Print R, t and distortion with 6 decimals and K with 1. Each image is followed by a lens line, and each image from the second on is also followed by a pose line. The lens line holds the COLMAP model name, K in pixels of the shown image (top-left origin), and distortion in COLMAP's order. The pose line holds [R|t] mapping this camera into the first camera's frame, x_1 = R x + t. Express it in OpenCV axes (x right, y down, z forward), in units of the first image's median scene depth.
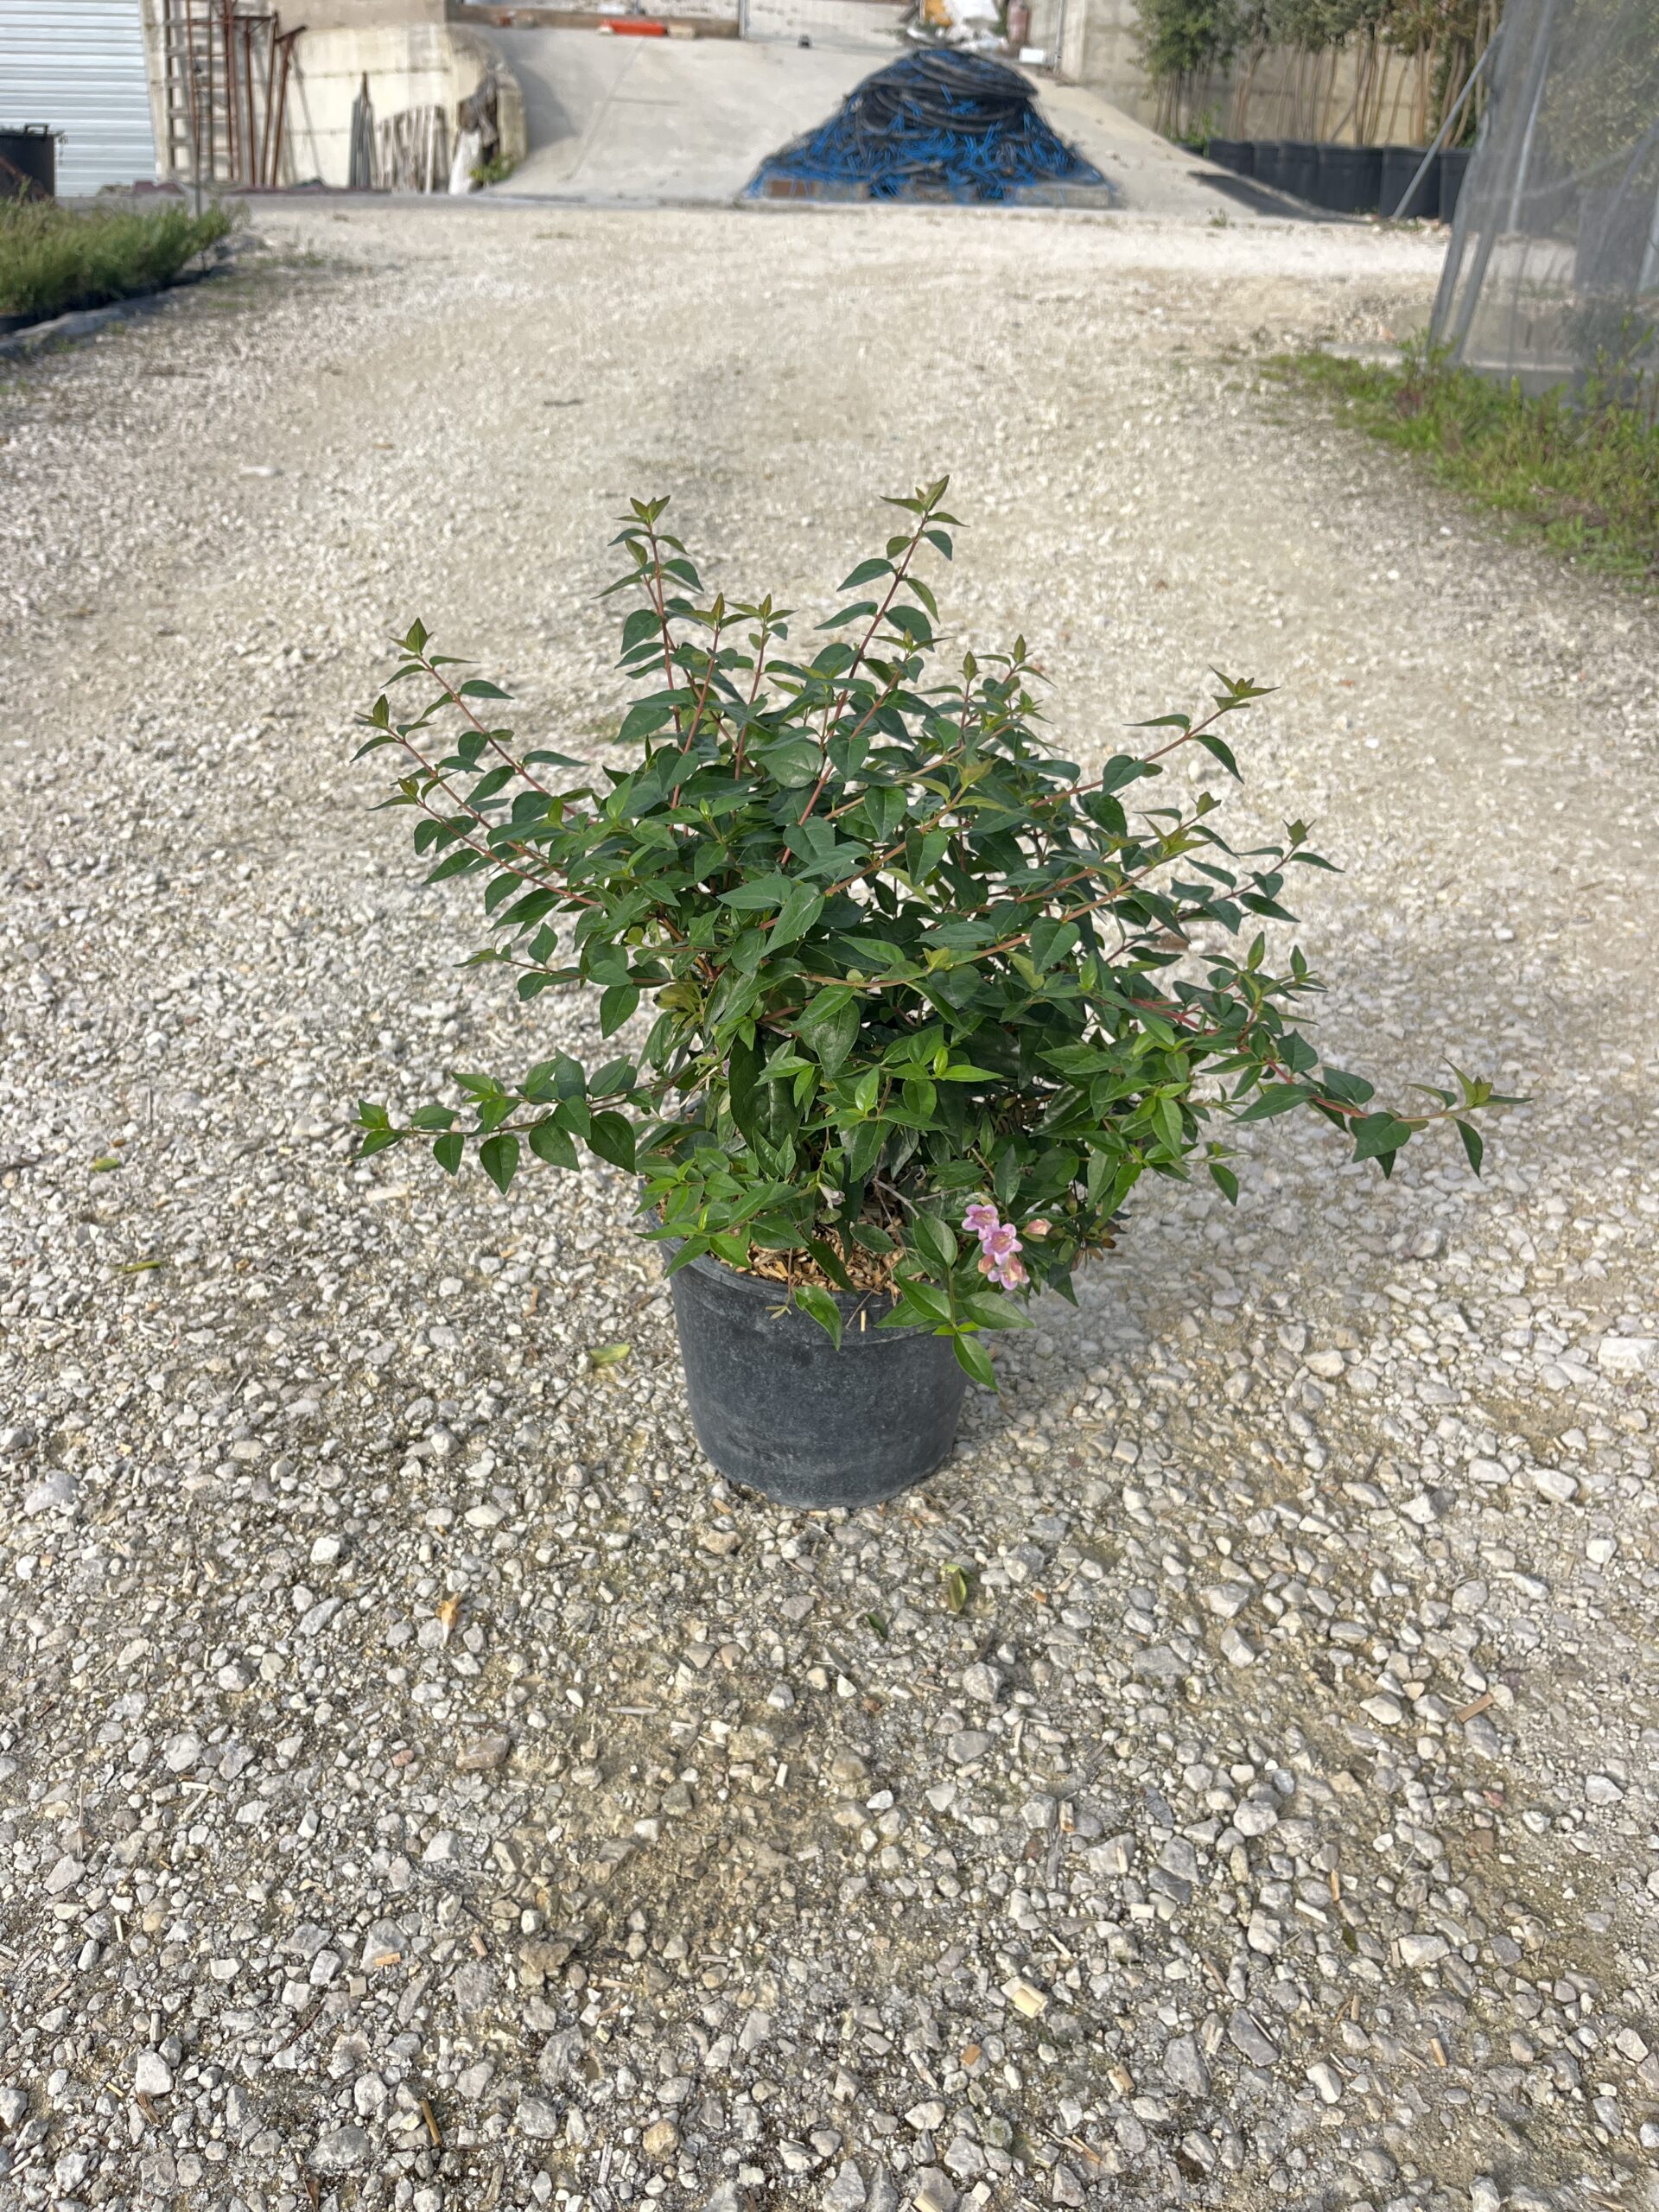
lens RADIAL K [[1698.3, 0, 781.4], [0, 1698.3, 1102.2], [0, 0, 1]] dist [-0.039476, -0.004071]
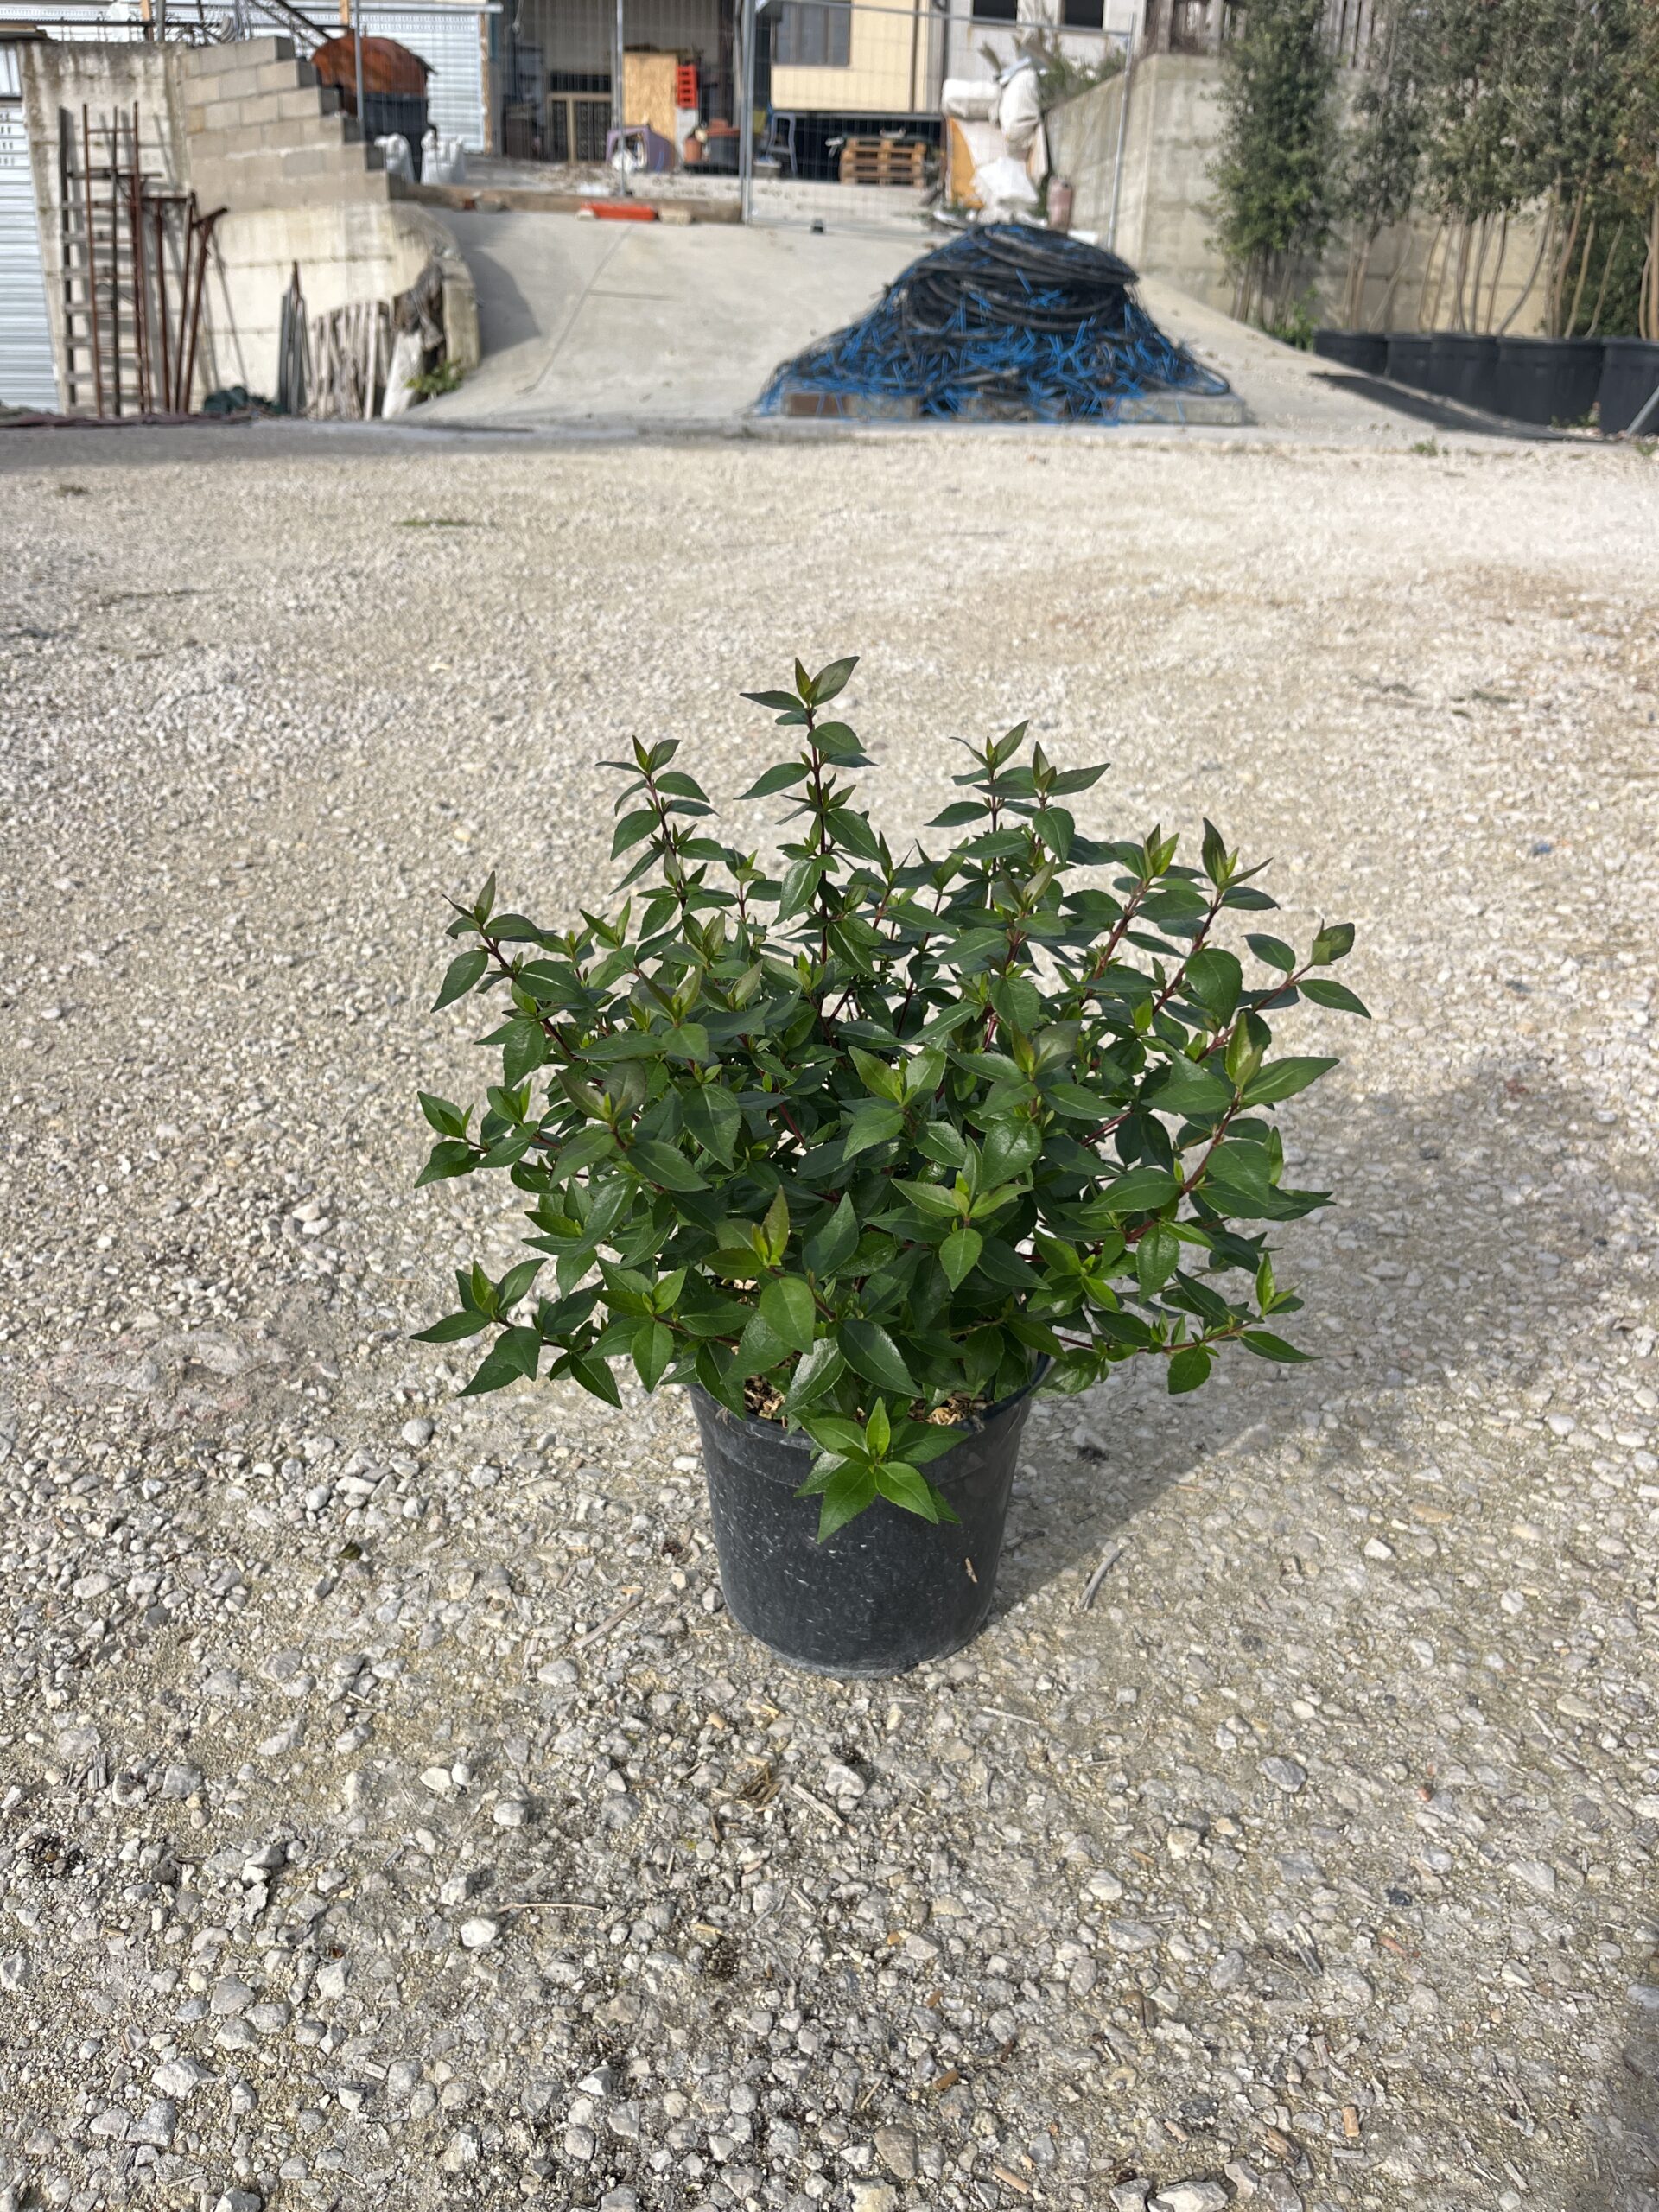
lens RADIAL K [[1688.8, 0, 829.5], [0, 1688.8, 1106.0], [0, 0, 1]] dist [0.071697, -0.126407]
pose [[0.999583, -0.018686, 0.022033, -0.009255], [0.020704, 0.995238, -0.095252, -0.110900], [-0.020148, 0.095669, 0.995209, 0.187170]]
